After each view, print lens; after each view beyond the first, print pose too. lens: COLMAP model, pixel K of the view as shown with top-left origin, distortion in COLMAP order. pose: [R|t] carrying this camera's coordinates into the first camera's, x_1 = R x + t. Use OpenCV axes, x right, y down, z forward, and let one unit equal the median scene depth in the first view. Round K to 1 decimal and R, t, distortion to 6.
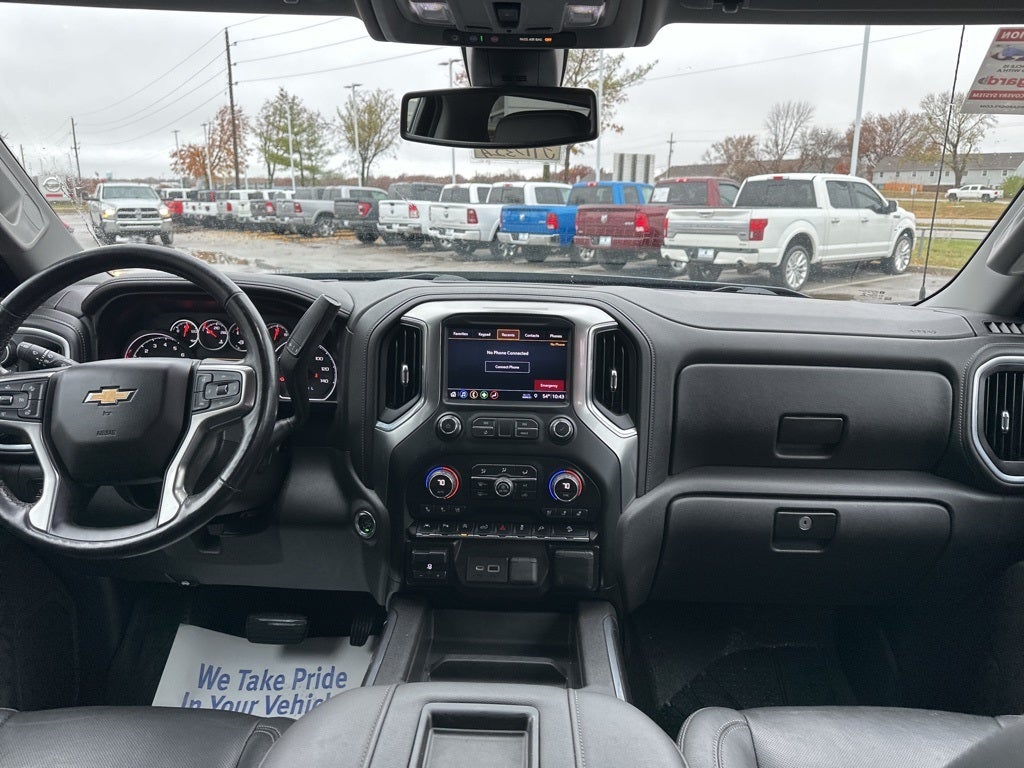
lens RADIAL K [[717.8, 0, 517.4], [0, 717.8, 384.1], [0, 0, 1]] dist [0.088372, -0.134647]
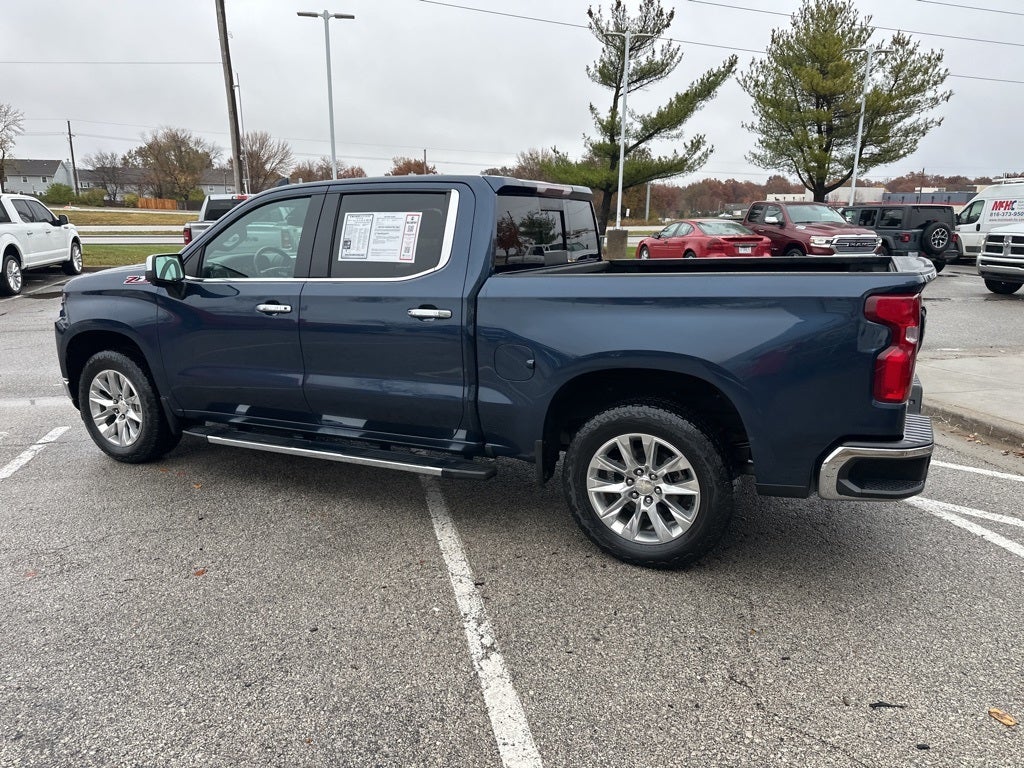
lens RADIAL K [[718.1, 0, 522.0], [0, 718.1, 377.3], [0, 0, 1]] dist [0.067574, -0.093657]
pose [[0.405909, -0.212316, 0.888909, -0.365900], [0.225027, 0.965914, 0.127953, 0.036594], [-0.885777, 0.148092, 0.439851, -0.220797]]
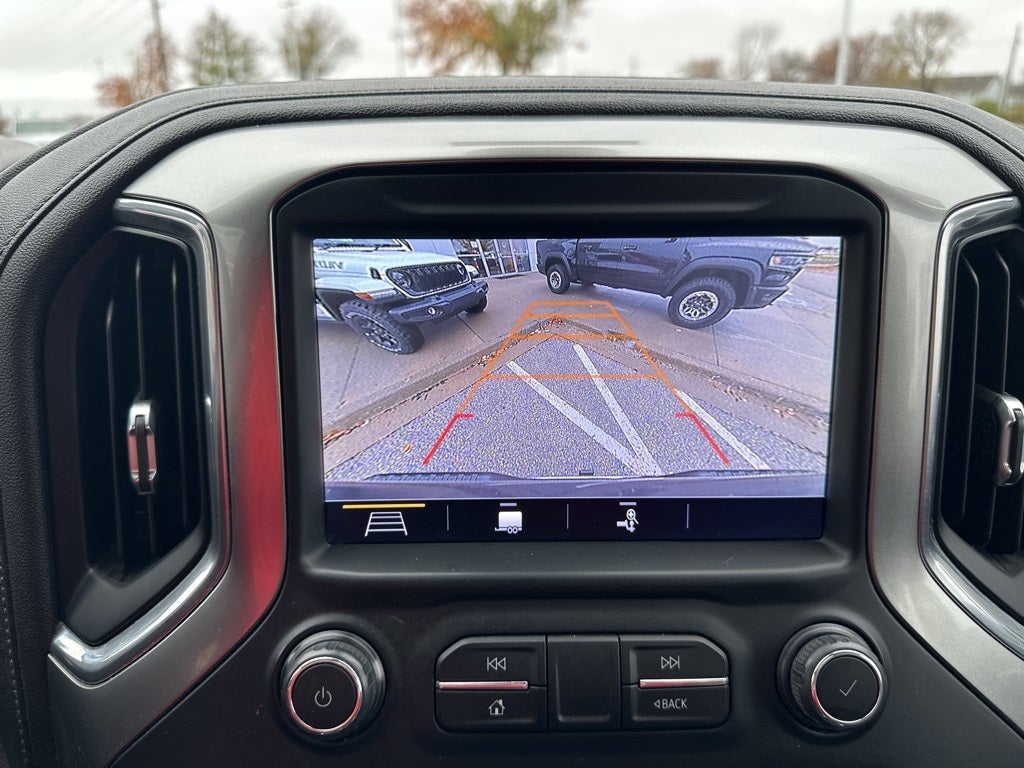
lens RADIAL K [[753.3, 0, 512.0], [0, 753.3, 384.0], [0, 0, 1]] dist [-0.024329, -0.001667]
pose [[0.998680, -0.030723, 0.041174, -0.004124], [0.027466, 0.996616, 0.077473, -0.004459], [-0.043414, -0.076240, 0.996144, 0.068803]]
